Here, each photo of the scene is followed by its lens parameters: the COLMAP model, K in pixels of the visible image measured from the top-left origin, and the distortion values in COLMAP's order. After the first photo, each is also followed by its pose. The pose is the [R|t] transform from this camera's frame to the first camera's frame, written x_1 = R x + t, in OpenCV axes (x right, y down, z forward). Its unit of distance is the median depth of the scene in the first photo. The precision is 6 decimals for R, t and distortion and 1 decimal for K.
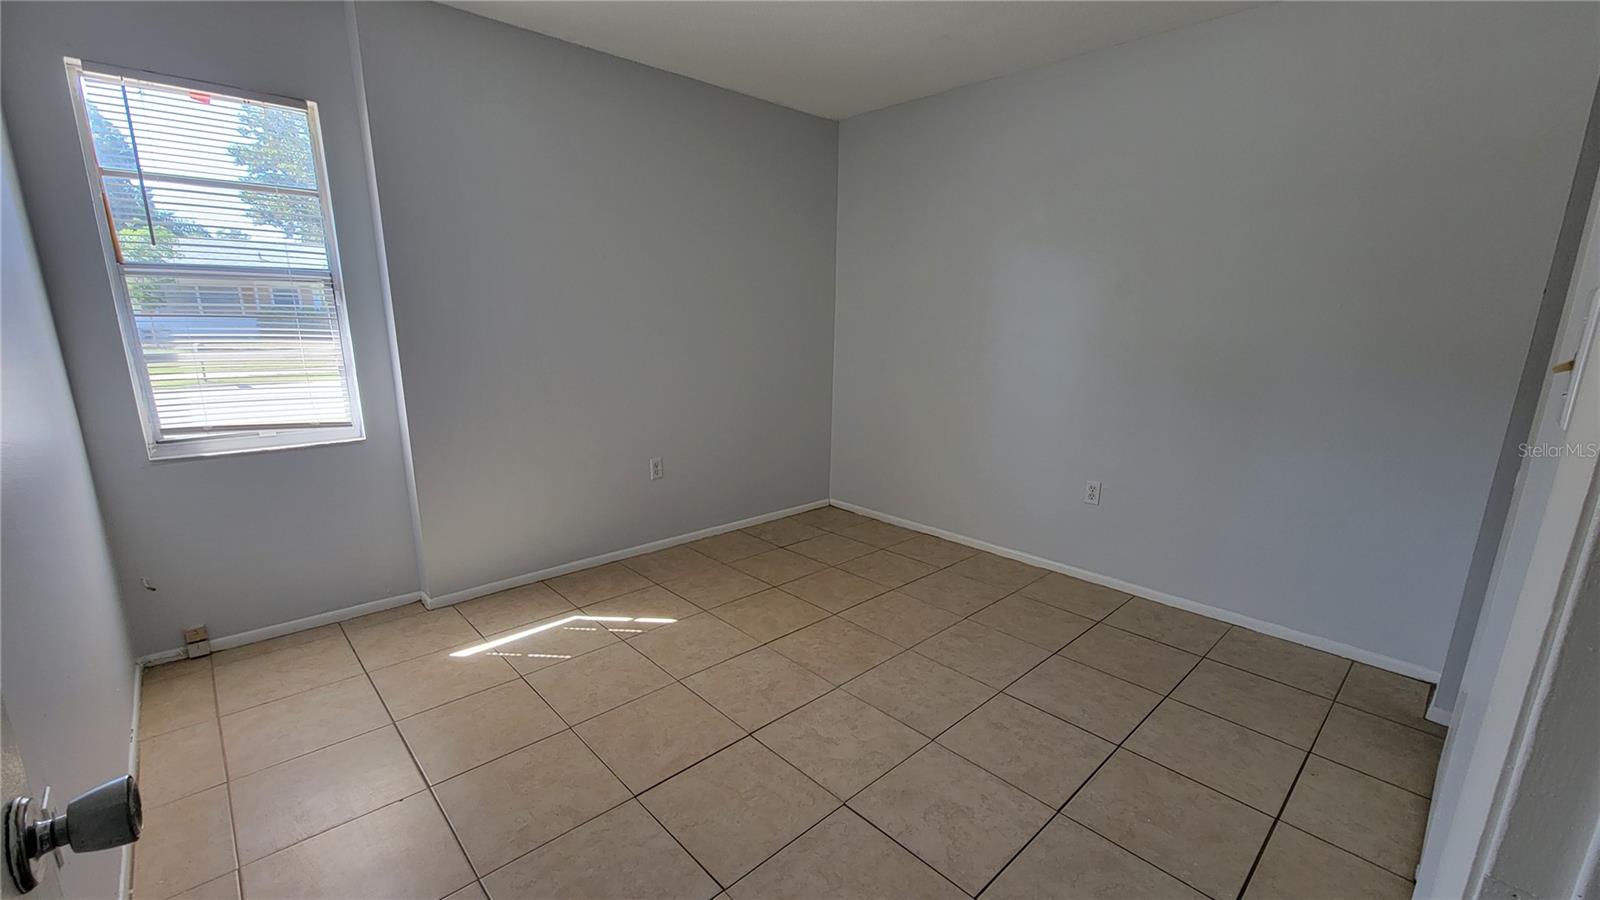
lens RADIAL K [[660.4, 0, 794.4], [0, 660.4, 460.6], [0, 0, 1]] dist [-0.000765, 0.000503]
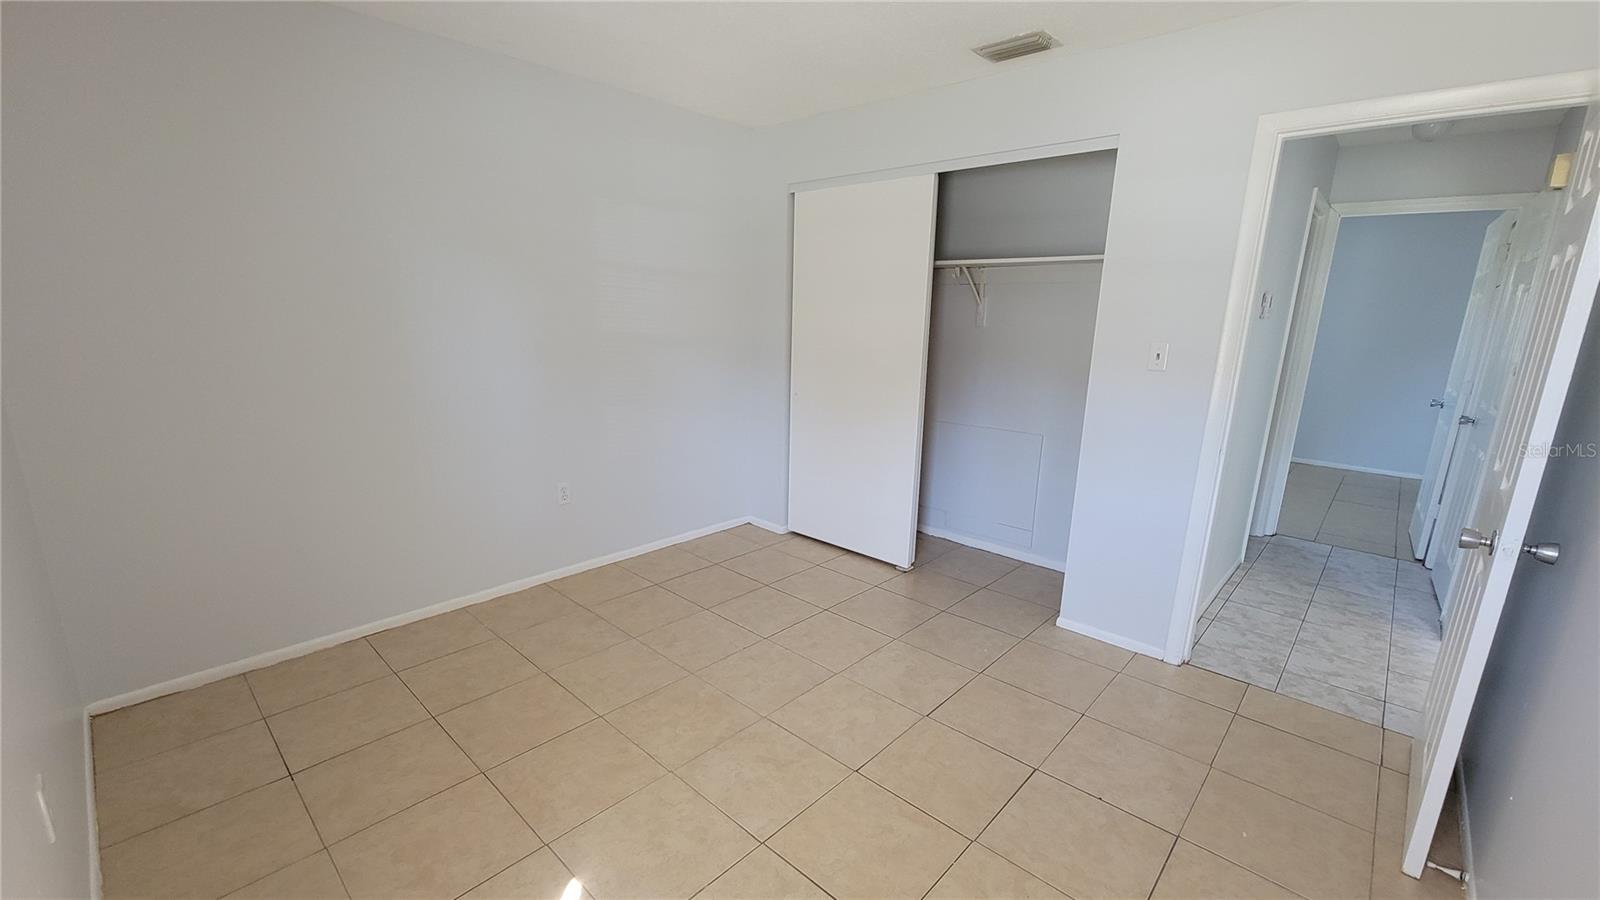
lens RADIAL K [[660.4, 0, 795.3], [0, 660.4, 459.2], [0, 0, 1]] dist [-0.000765, 0.000503]
pose [[-0.068710, -0.234190, 0.969760, -0.682064], [0.195343, 0.950082, 0.243279, -0.219444], [-0.978325, 0.206151, -0.019533, 0.748093]]
